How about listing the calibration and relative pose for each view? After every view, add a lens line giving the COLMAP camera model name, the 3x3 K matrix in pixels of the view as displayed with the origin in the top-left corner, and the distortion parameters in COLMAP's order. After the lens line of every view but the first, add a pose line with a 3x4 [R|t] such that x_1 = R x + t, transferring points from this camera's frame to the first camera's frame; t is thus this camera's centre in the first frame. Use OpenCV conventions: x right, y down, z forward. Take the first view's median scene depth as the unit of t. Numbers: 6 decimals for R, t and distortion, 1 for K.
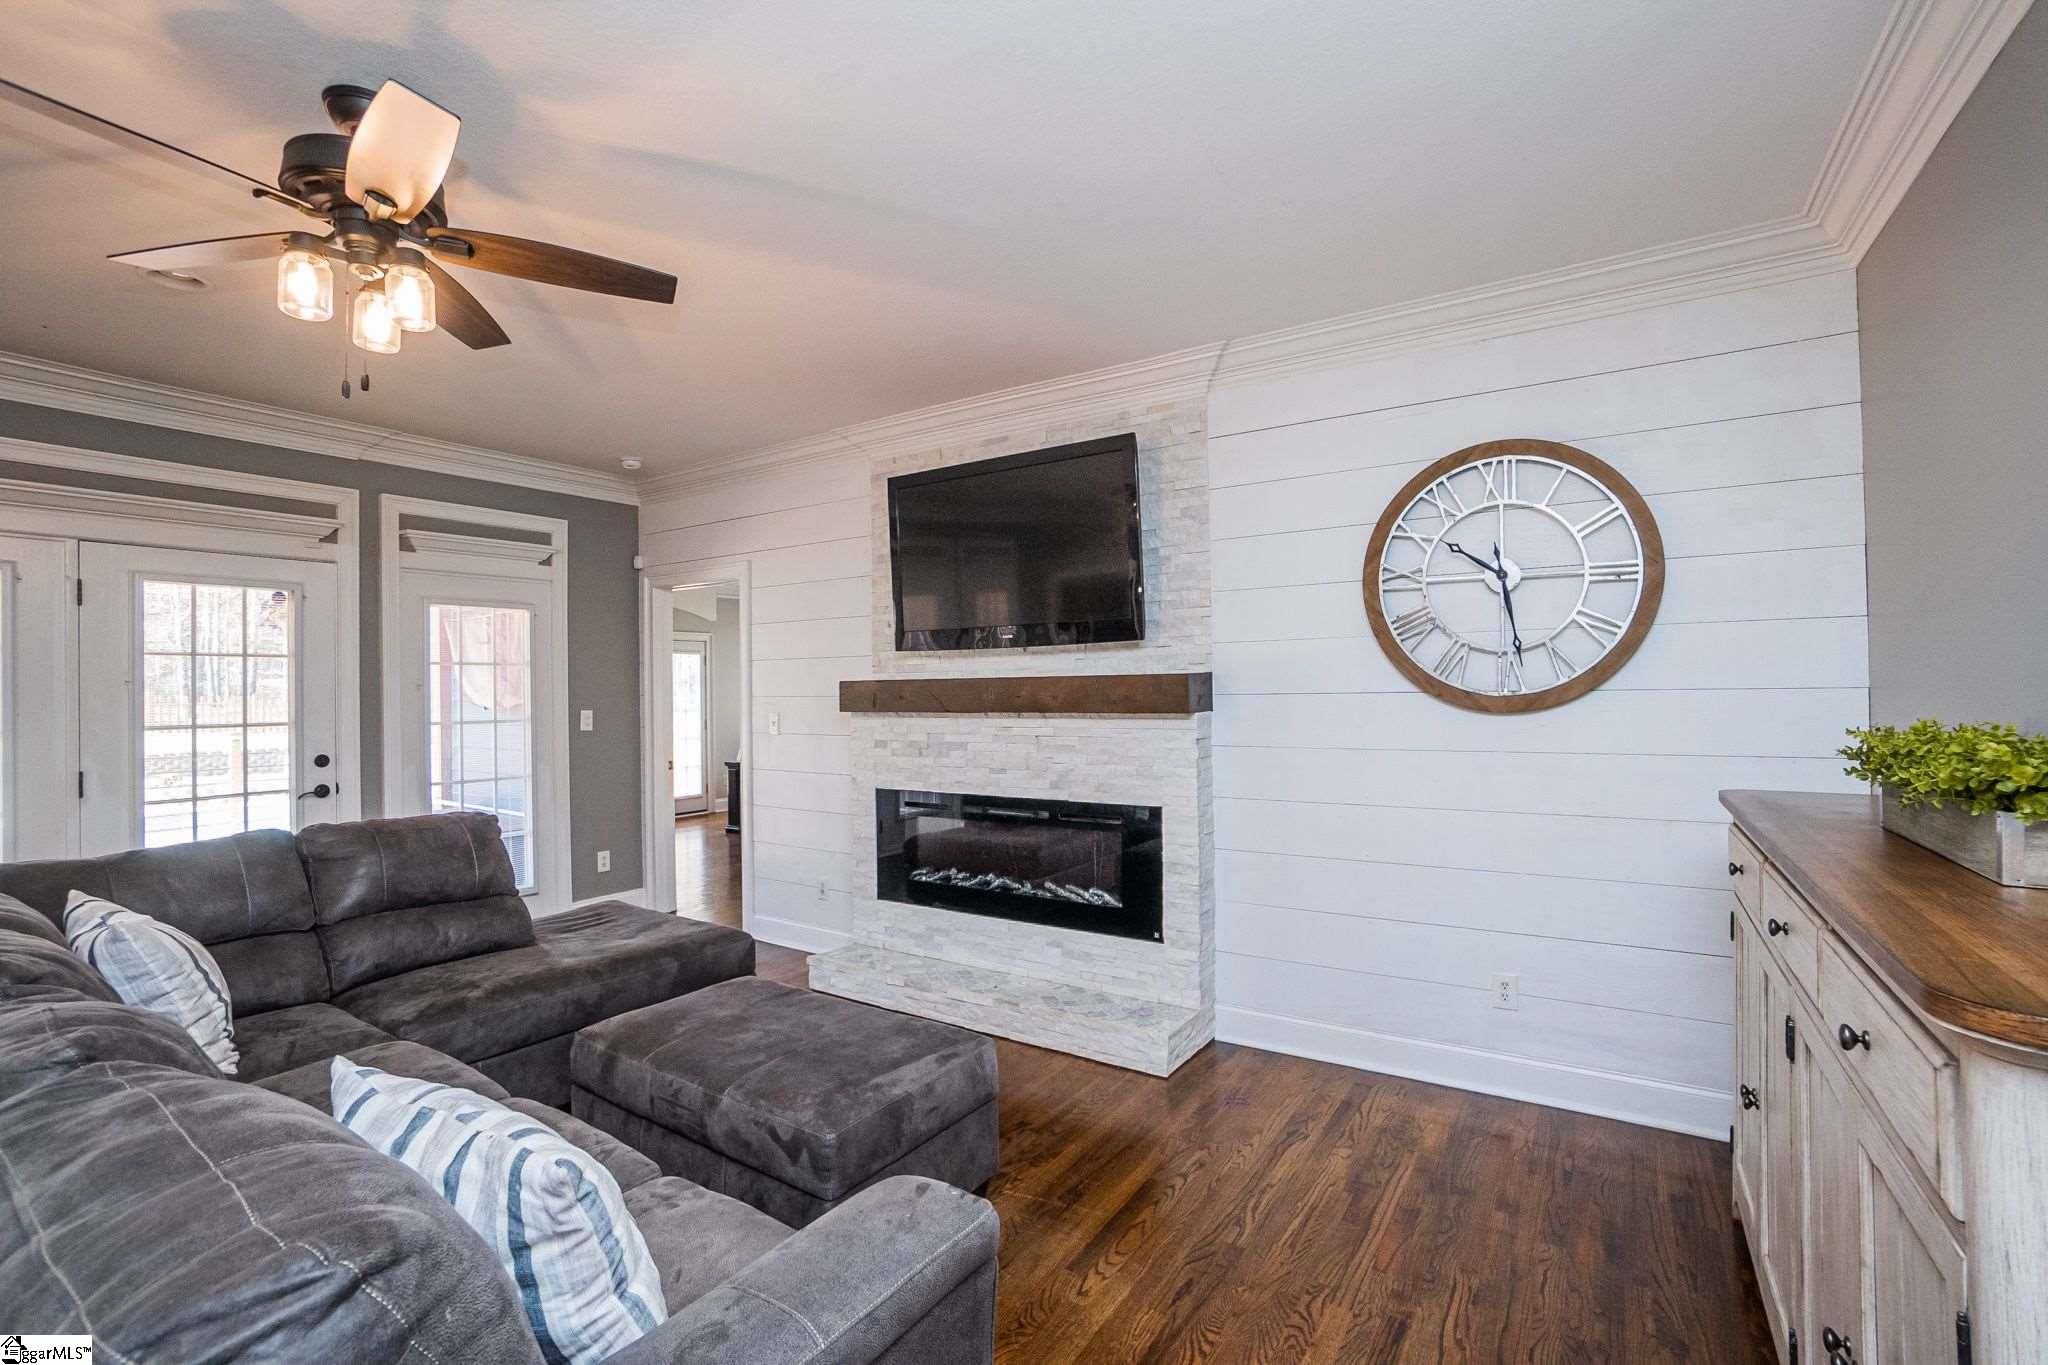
lens RADIAL K [[897.3, 0, 1015.8], [0, 897.3, 681.8], [0, 0, 1]] dist [-0.069718, 0.025156]
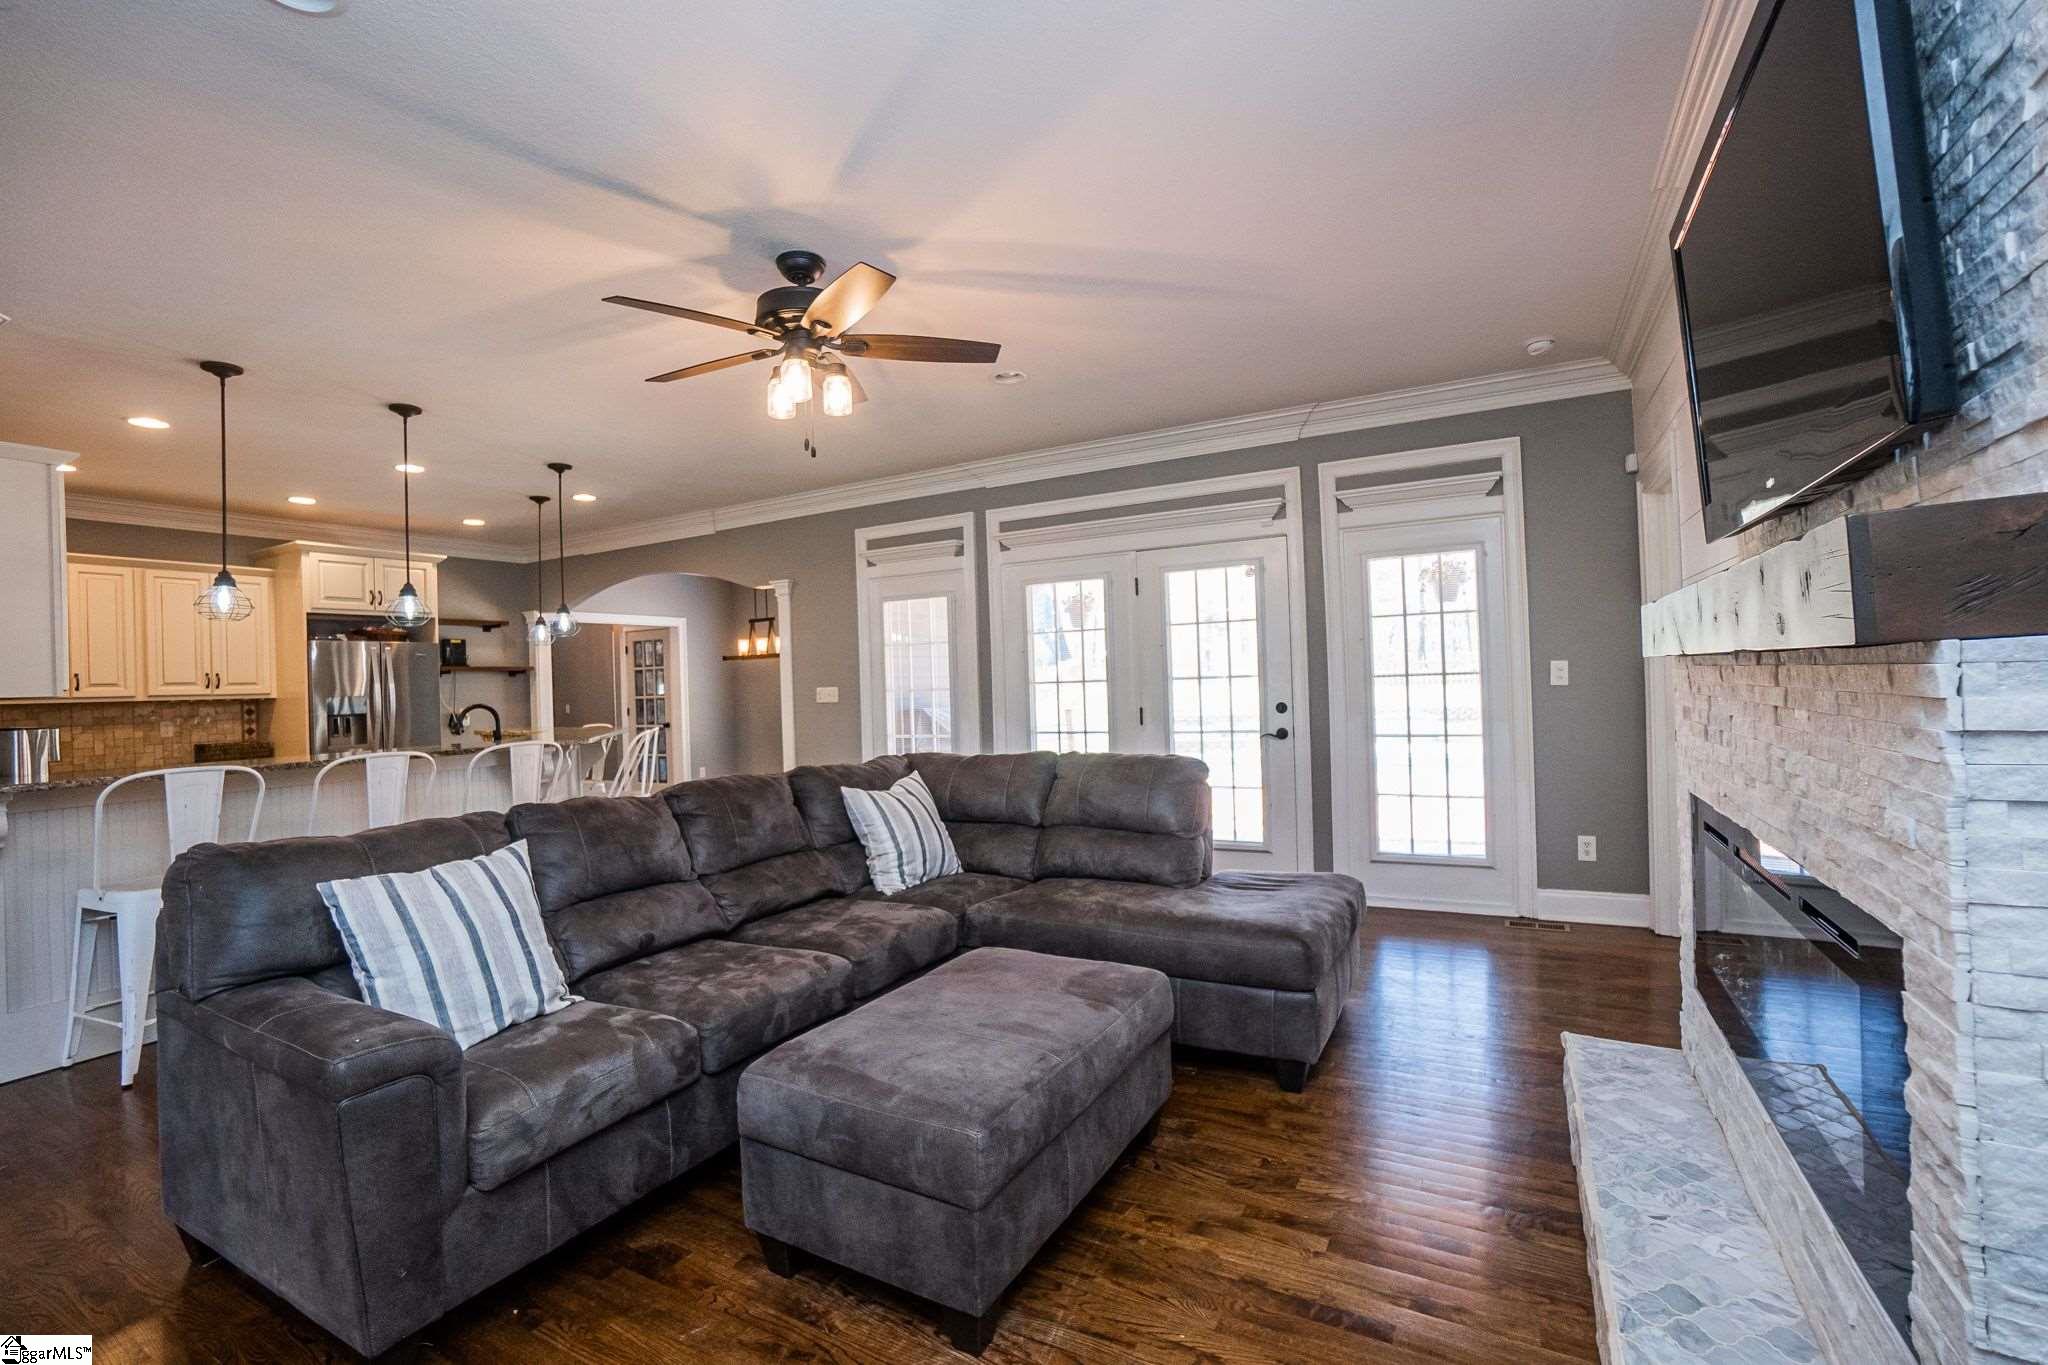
lens RADIAL K [[903.6, 0, 1016.9], [0, 903.6, 682.2], [0, 0, 1]] dist [-0.068624, 0.027610]
pose [[0.078367, 0.010604, -0.996868, 0.385910], [0.042263, 0.999009, 0.013949, 0.025997], [0.996028, -0.043223, 0.077841, 0.572543]]
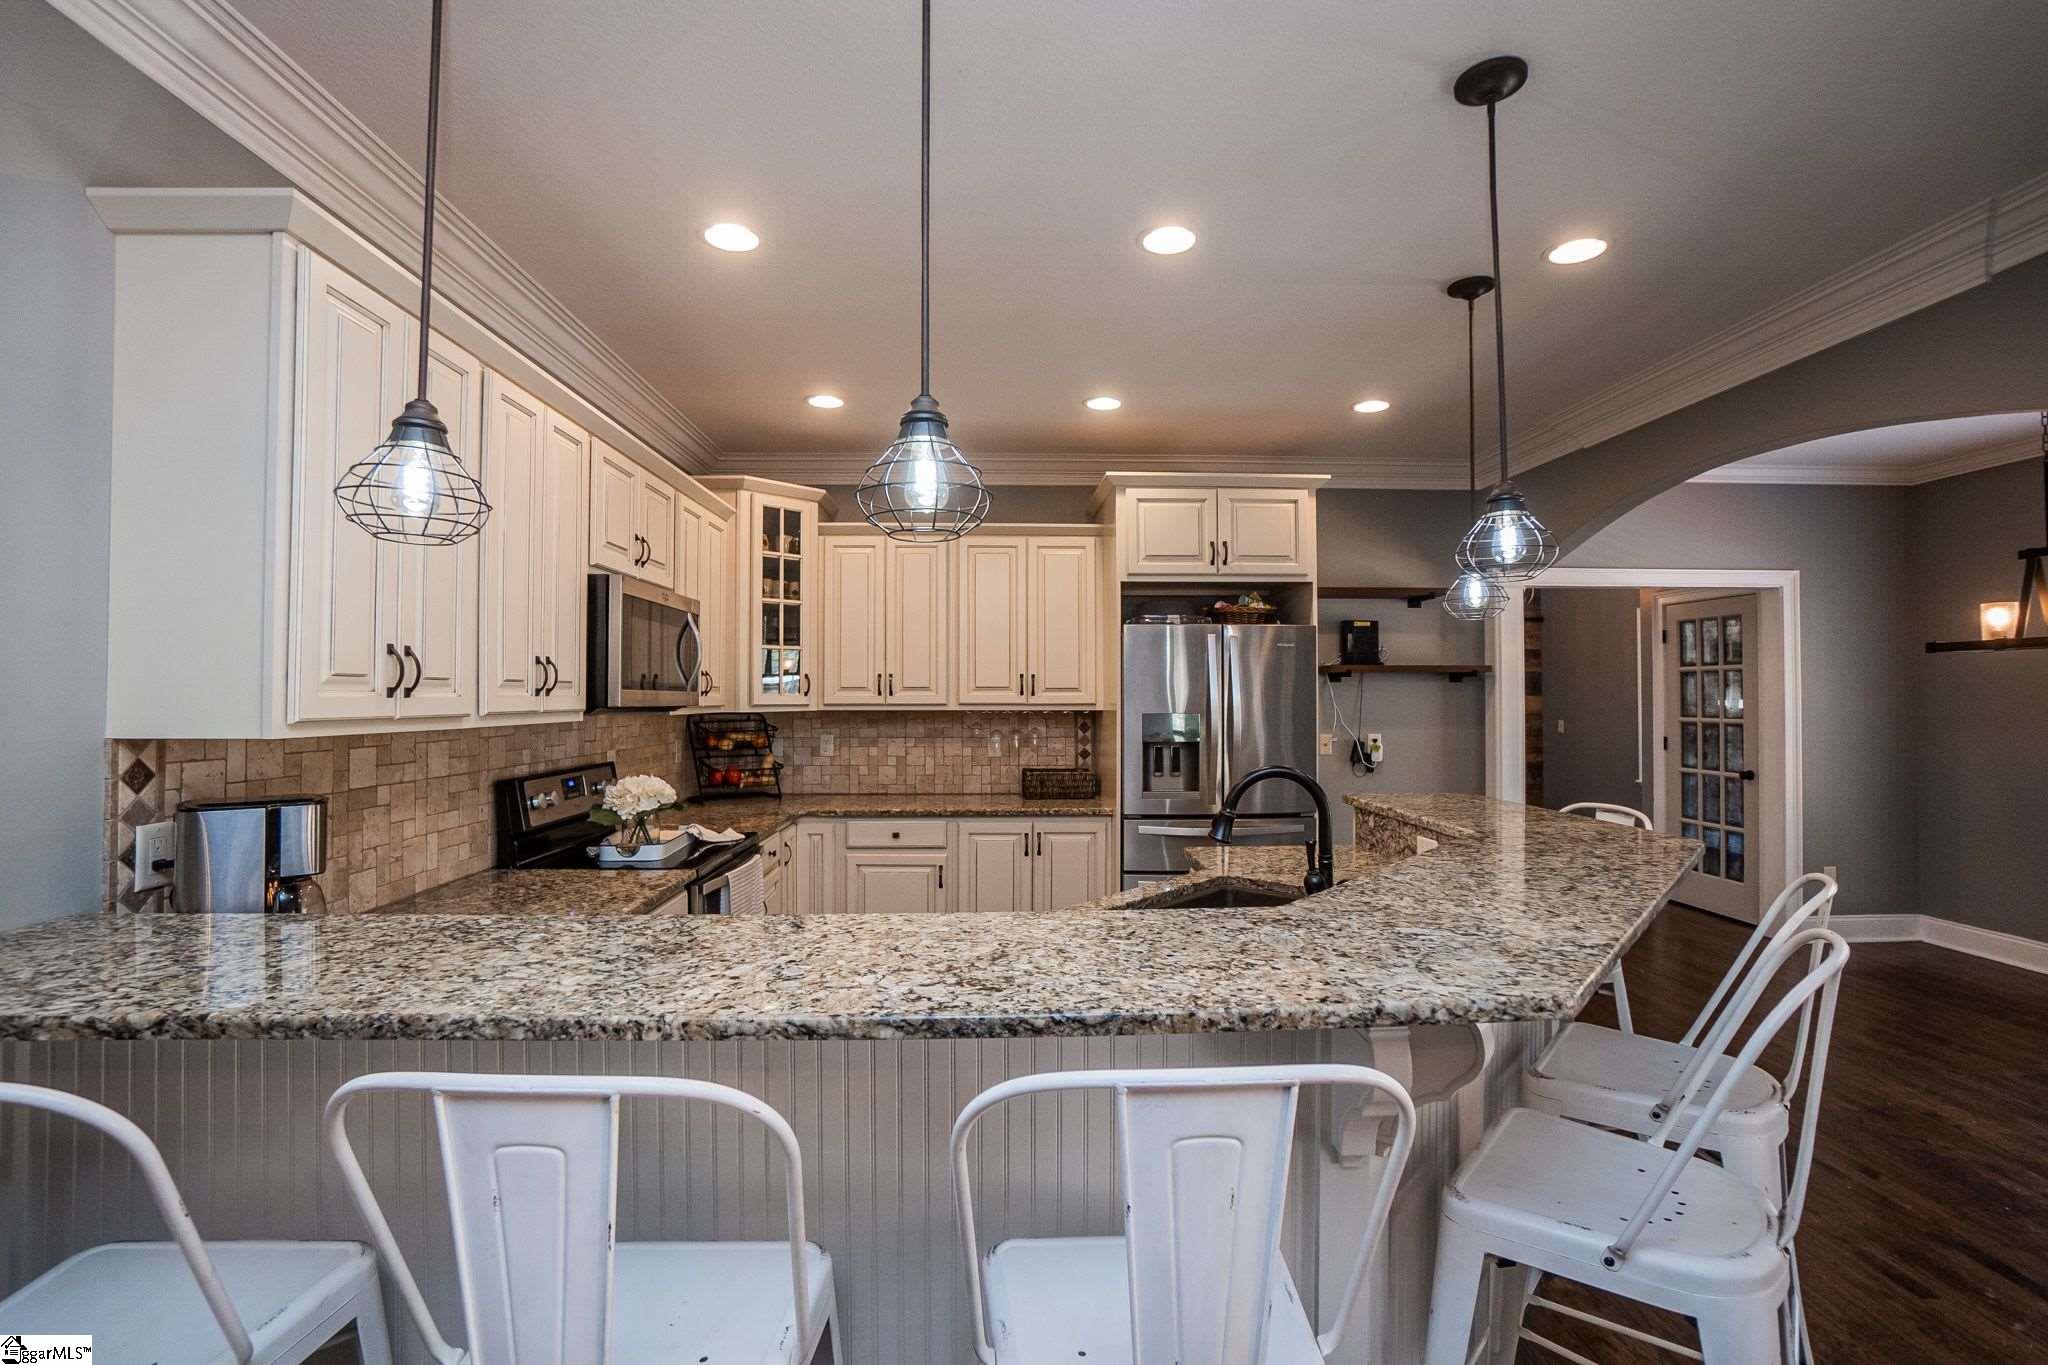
lens RADIAL K [[903.6, 0, 1016.9], [0, 903.6, 682.2], [0, 0, 1]] dist [-0.068624, 0.027610]
pose [[-0.814716, 0.005985, -0.579829, -0.552869], [0.018723, 0.999697, -0.015987, 0.000666], [0.579558, -0.023881, -0.814581, 0.216422]]
